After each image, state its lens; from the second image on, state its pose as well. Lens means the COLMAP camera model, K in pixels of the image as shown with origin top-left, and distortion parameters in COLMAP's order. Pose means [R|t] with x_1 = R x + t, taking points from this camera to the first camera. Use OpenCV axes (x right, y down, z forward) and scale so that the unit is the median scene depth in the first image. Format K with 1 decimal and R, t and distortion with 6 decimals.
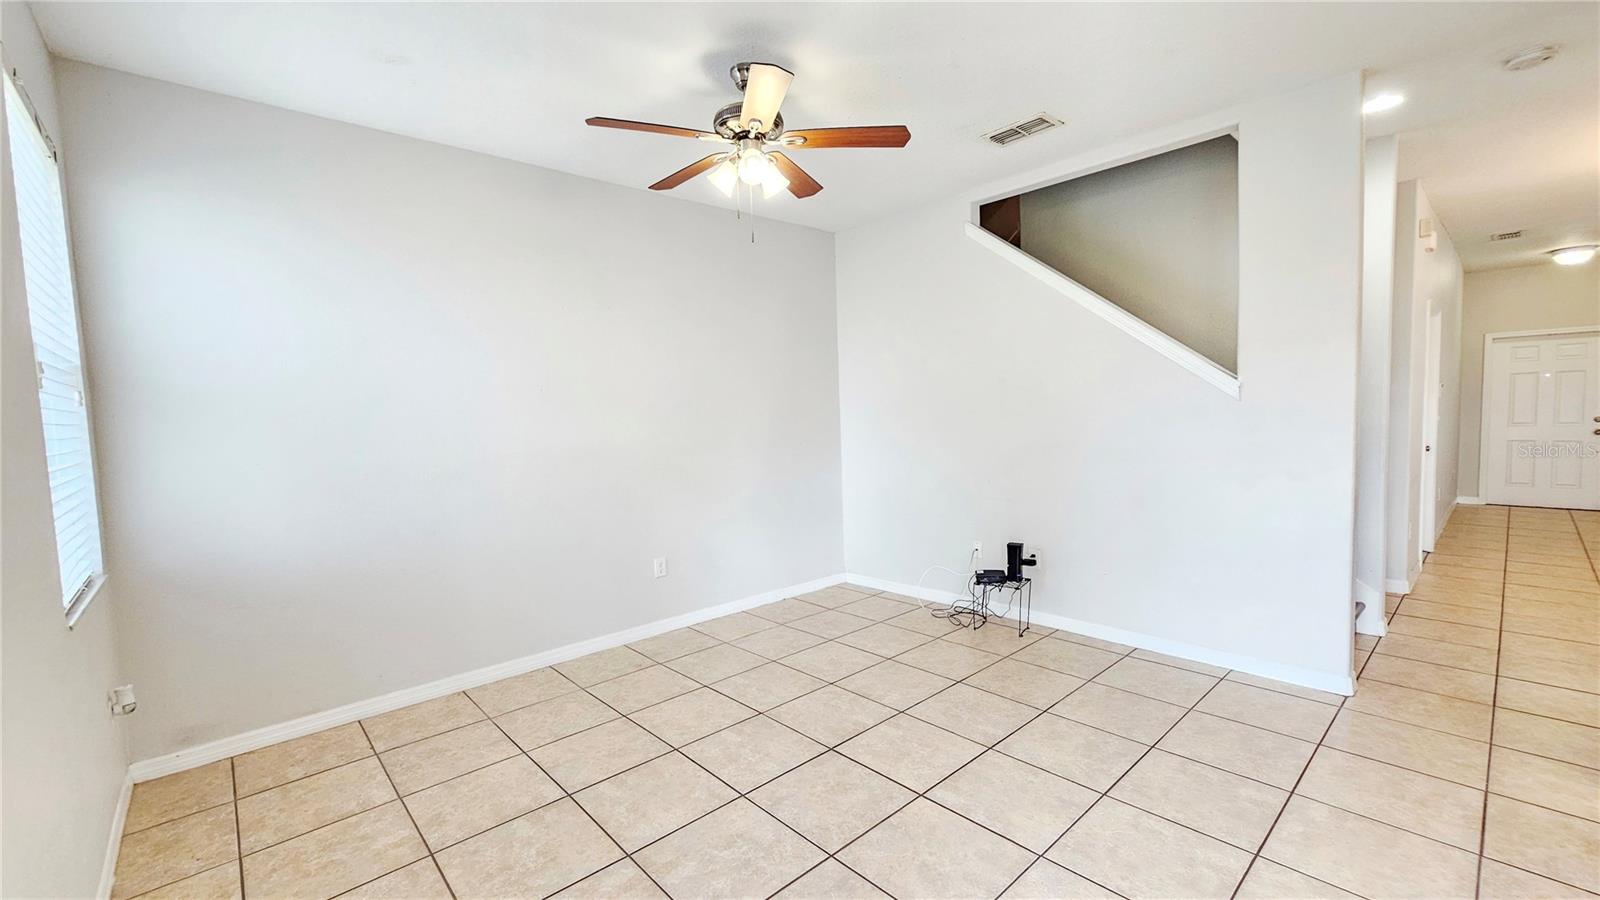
lens RADIAL K [[655.8, 0, 798.6], [0, 655.8, 456.1], [0, 0, 1]] dist [0.000612, 0.000215]
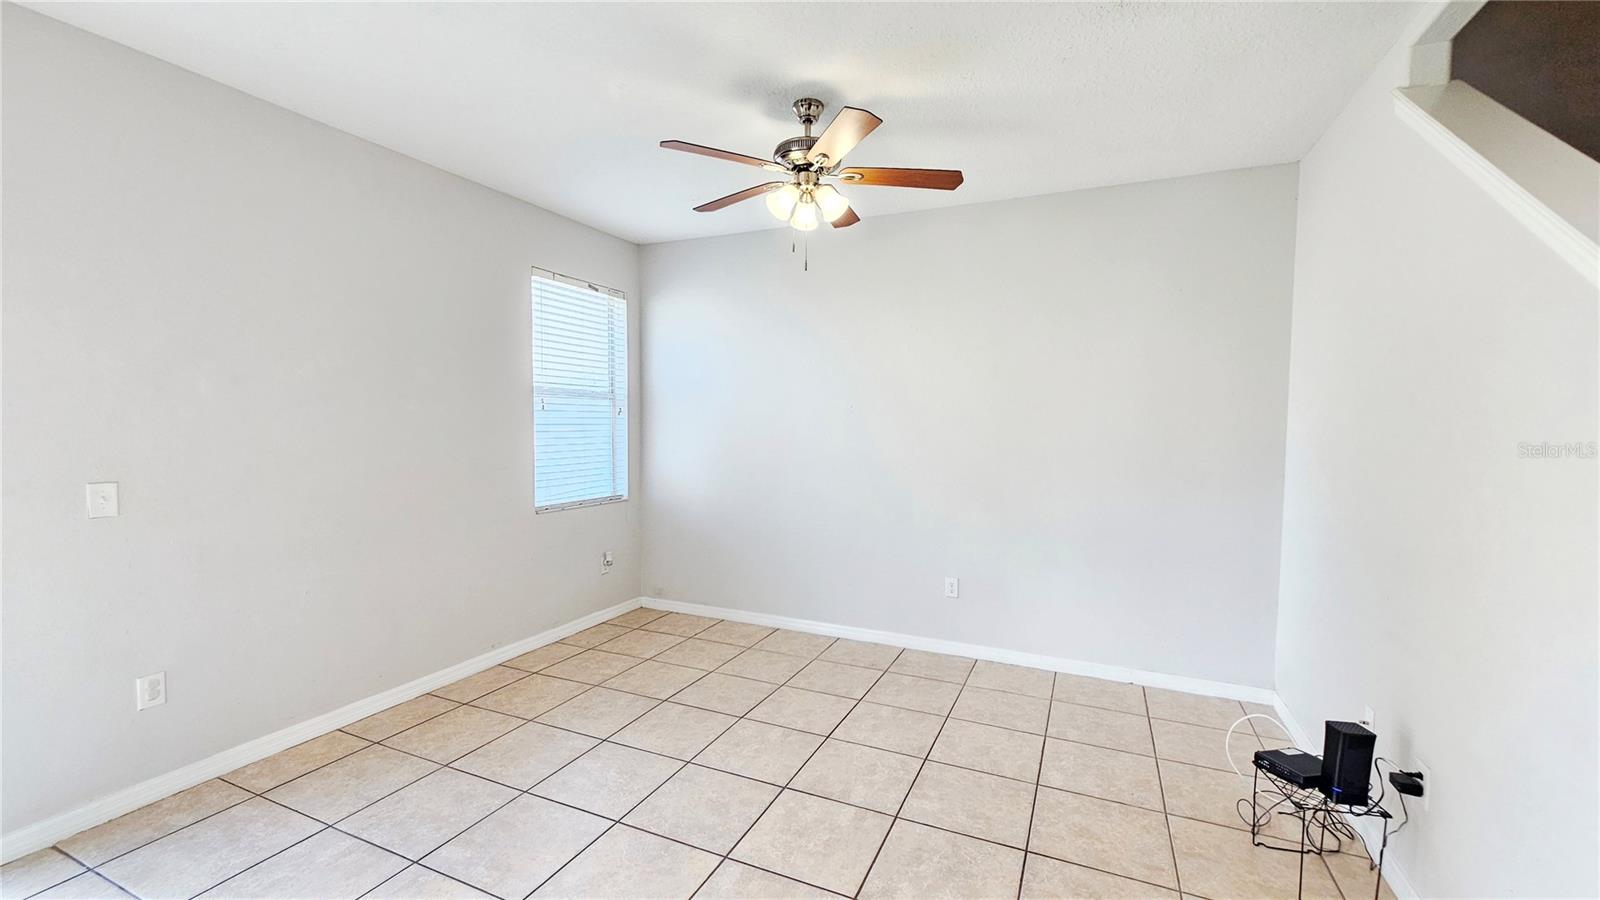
lens RADIAL K [[655.8, 0, 798.6], [0, 655.8, 456.1], [0, 0, 1]] dist [0.000612, 0.000215]
pose [[0.391975, 0.082235, -0.916293, 0.760508], [-0.084567, 0.995001, 0.053123, -0.073601], [0.916081, 0.056666, 0.396970, 0.520997]]
